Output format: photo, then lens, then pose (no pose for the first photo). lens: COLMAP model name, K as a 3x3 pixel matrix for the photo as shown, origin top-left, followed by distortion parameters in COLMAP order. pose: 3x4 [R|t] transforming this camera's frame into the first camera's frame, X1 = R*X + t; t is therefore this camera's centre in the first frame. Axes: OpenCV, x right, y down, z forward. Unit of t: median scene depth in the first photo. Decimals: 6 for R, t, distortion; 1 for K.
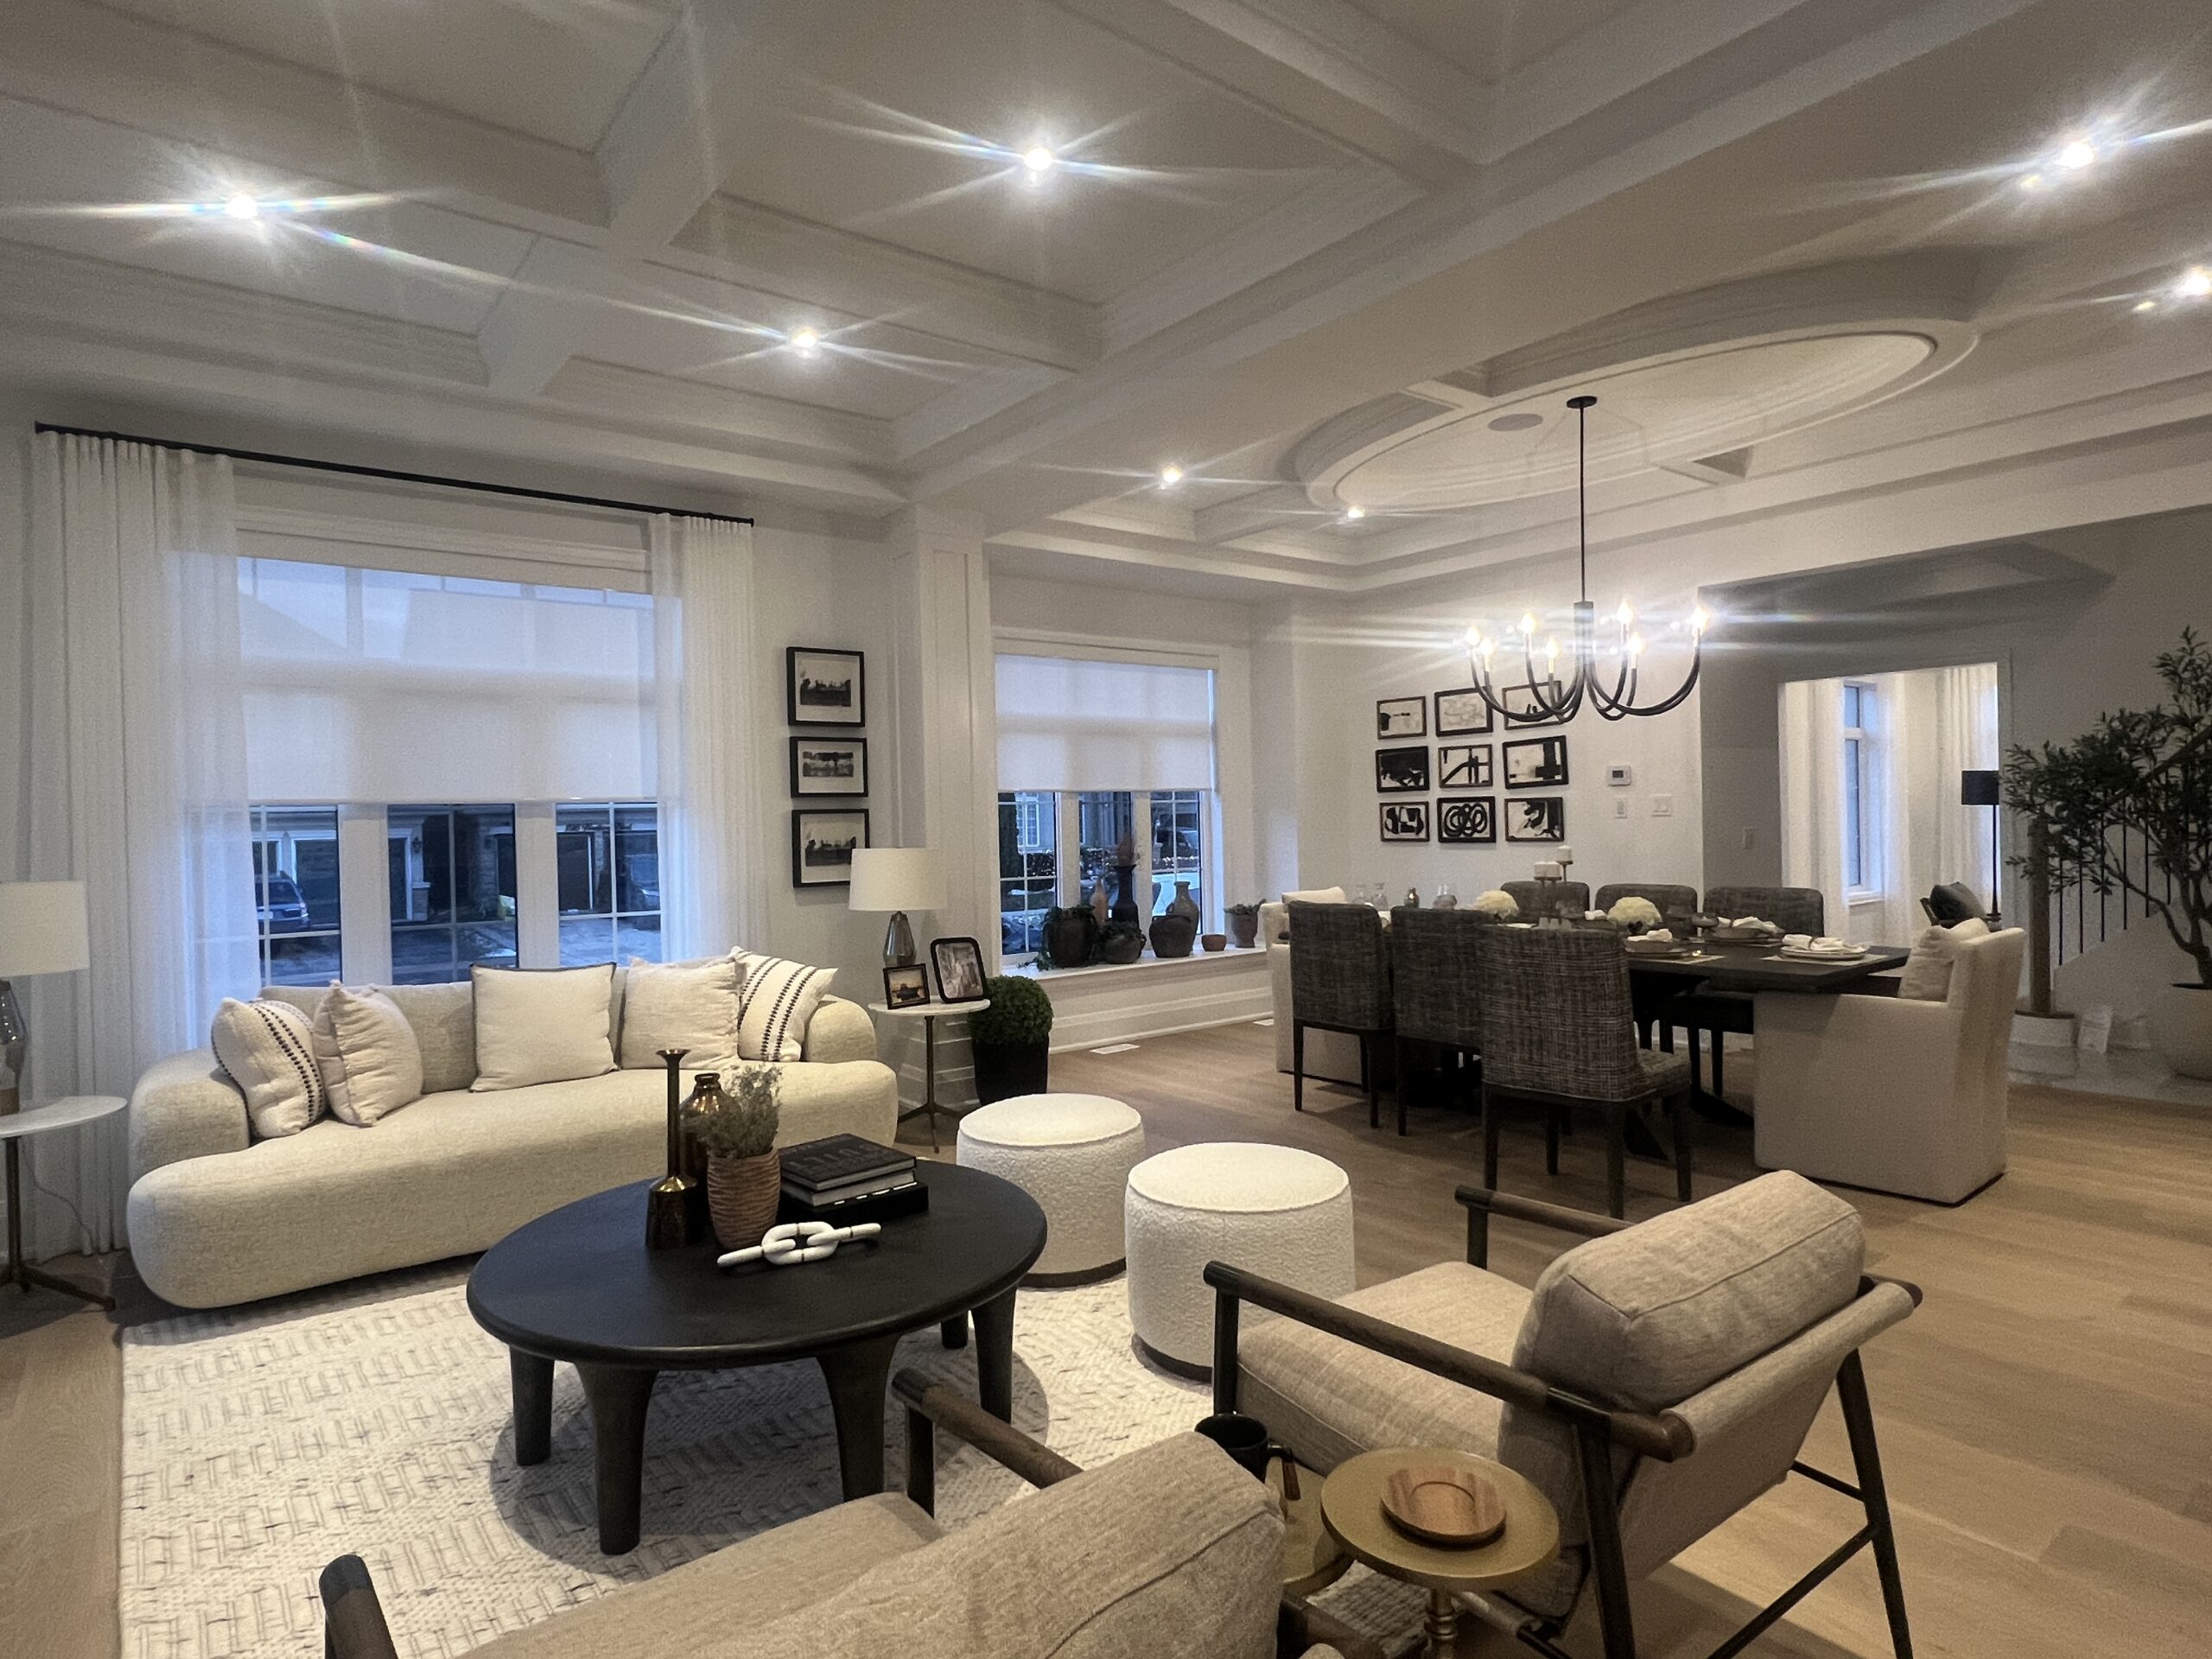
lens RADIAL K [[1206.9, 0, 1105.0], [0, 1206.9, 839.6], [0, 0, 1]] dist [-0.000823, 0.000723]
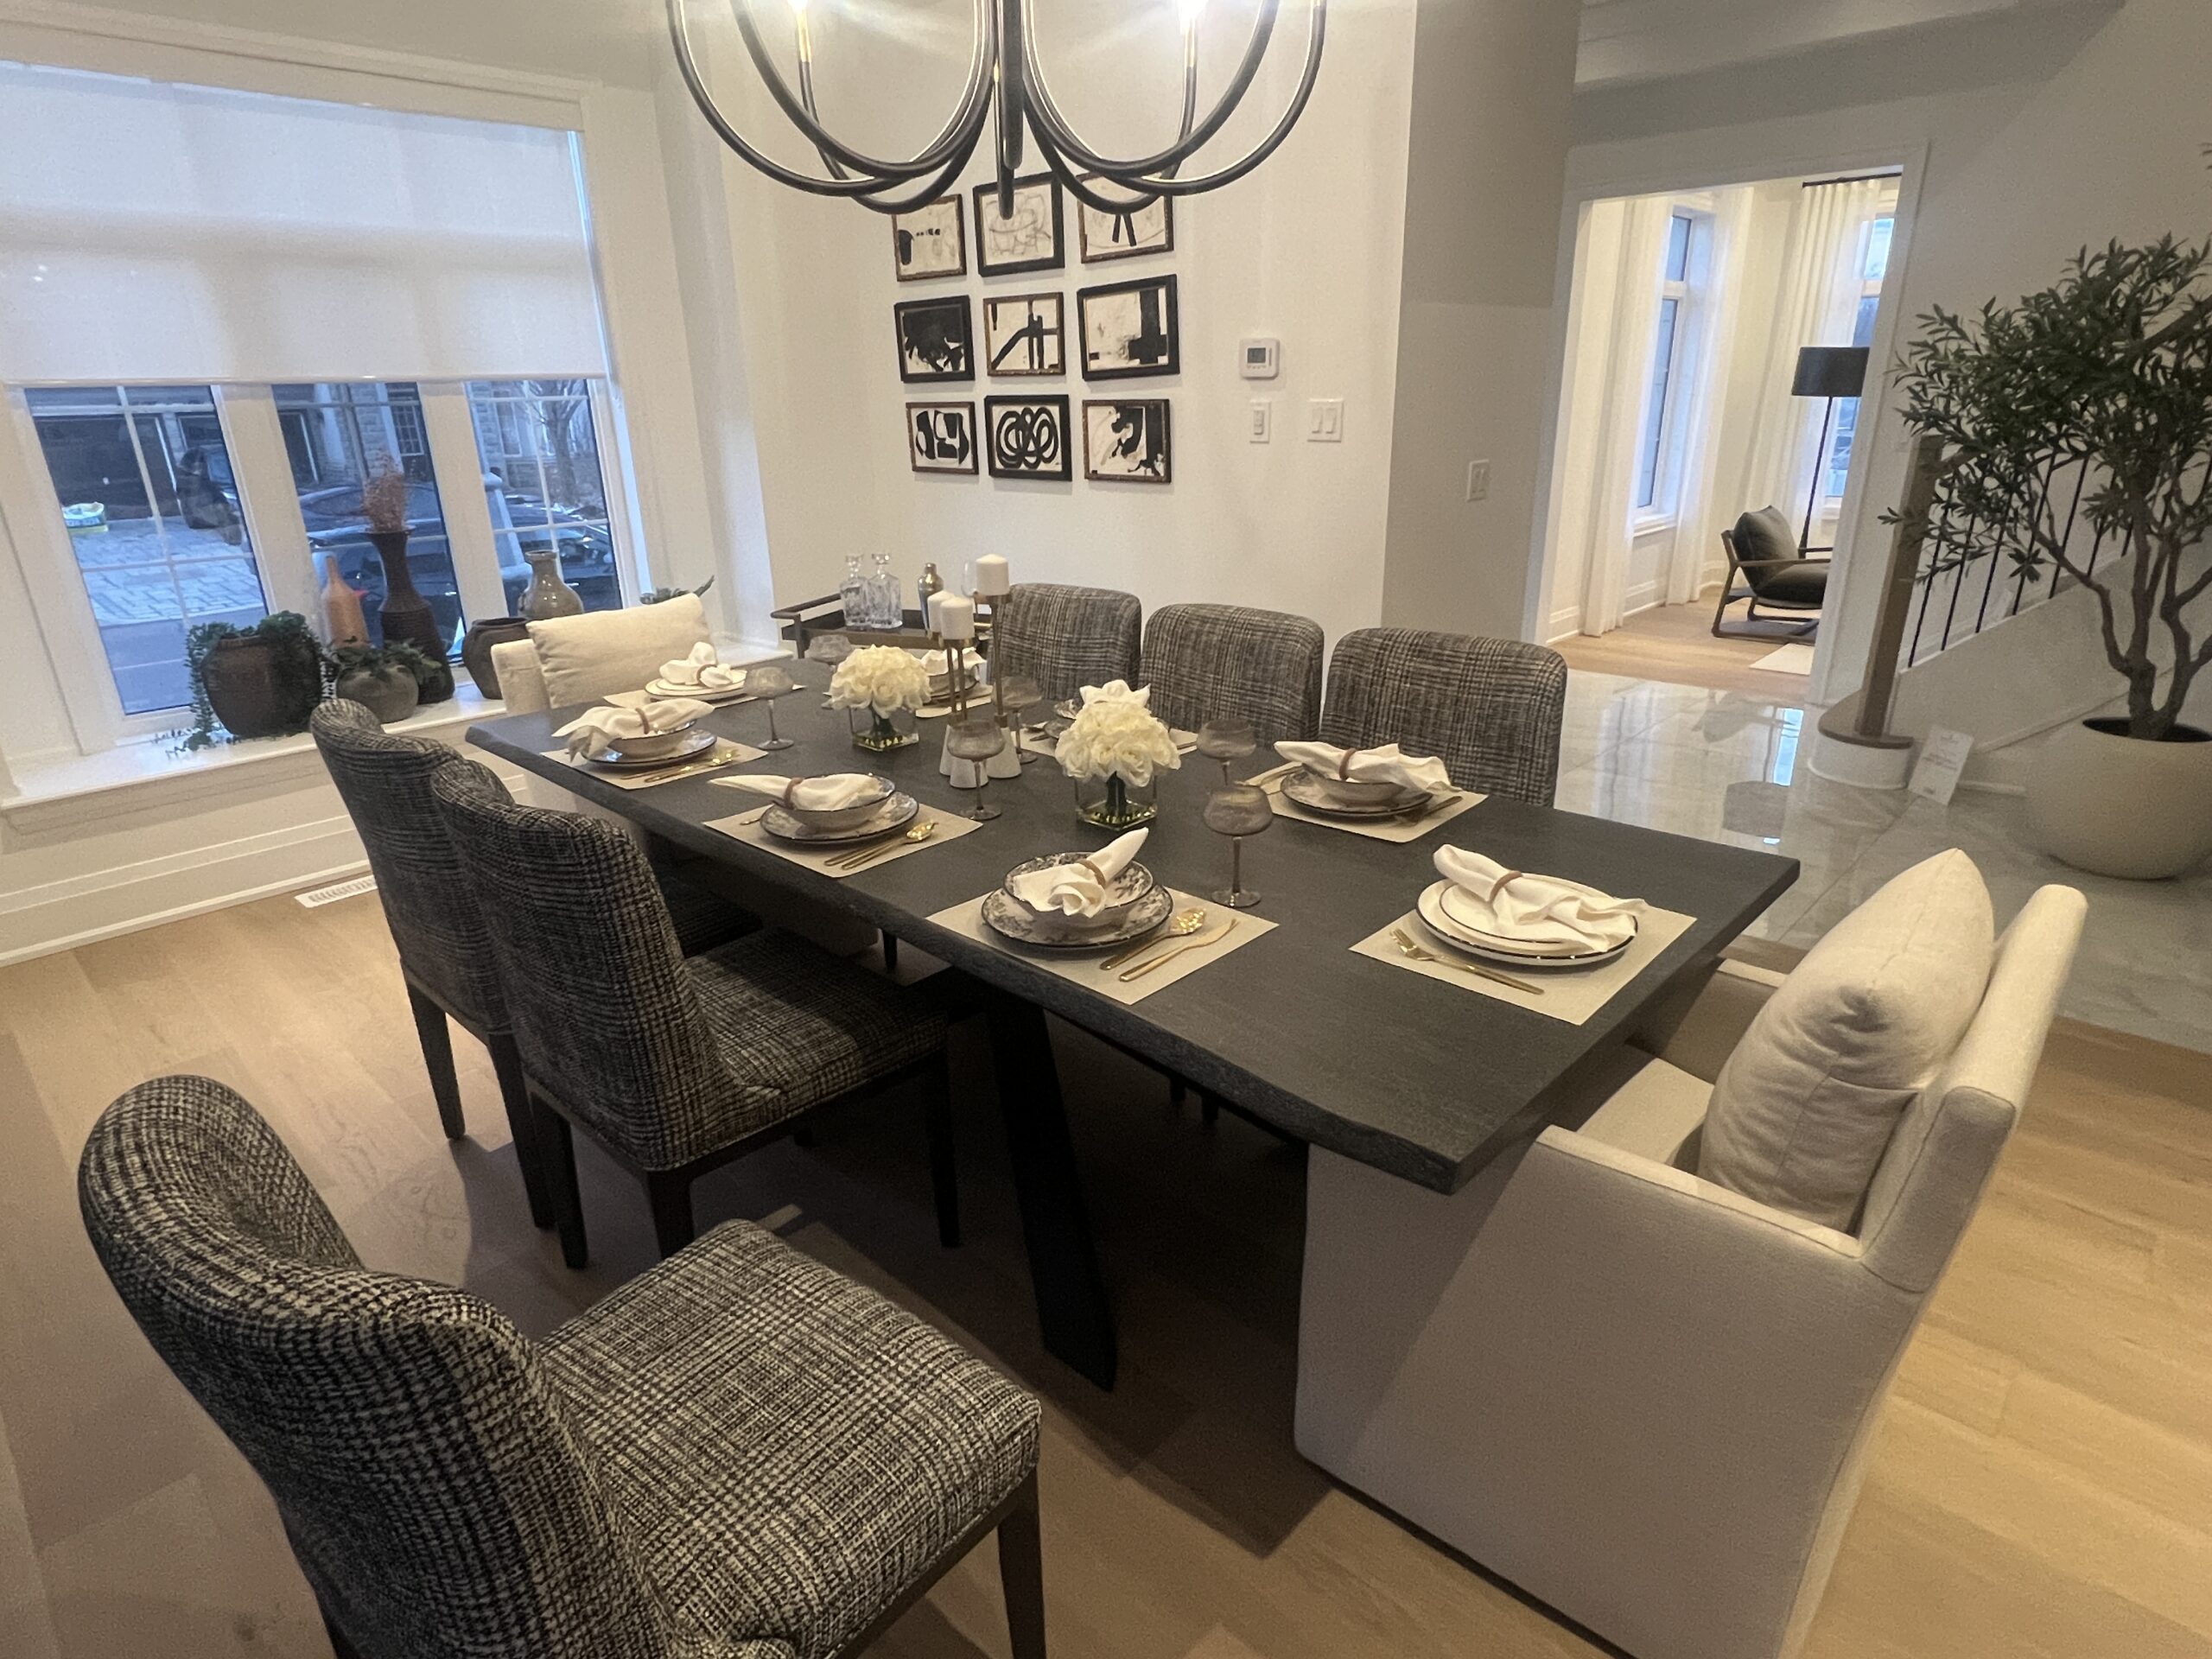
lens RADIAL K [[1206.9, 0, 1105.0], [0, 1206.9, 839.6], [0, 0, 1]] dist [-0.000823, 0.000723]
pose [[0.988490, -0.050051, 0.142766, 0.246239], [-0.000421, 0.942773, 0.333434, -0.027601], [-0.151285, -0.329656, 0.931901, 0.405003]]
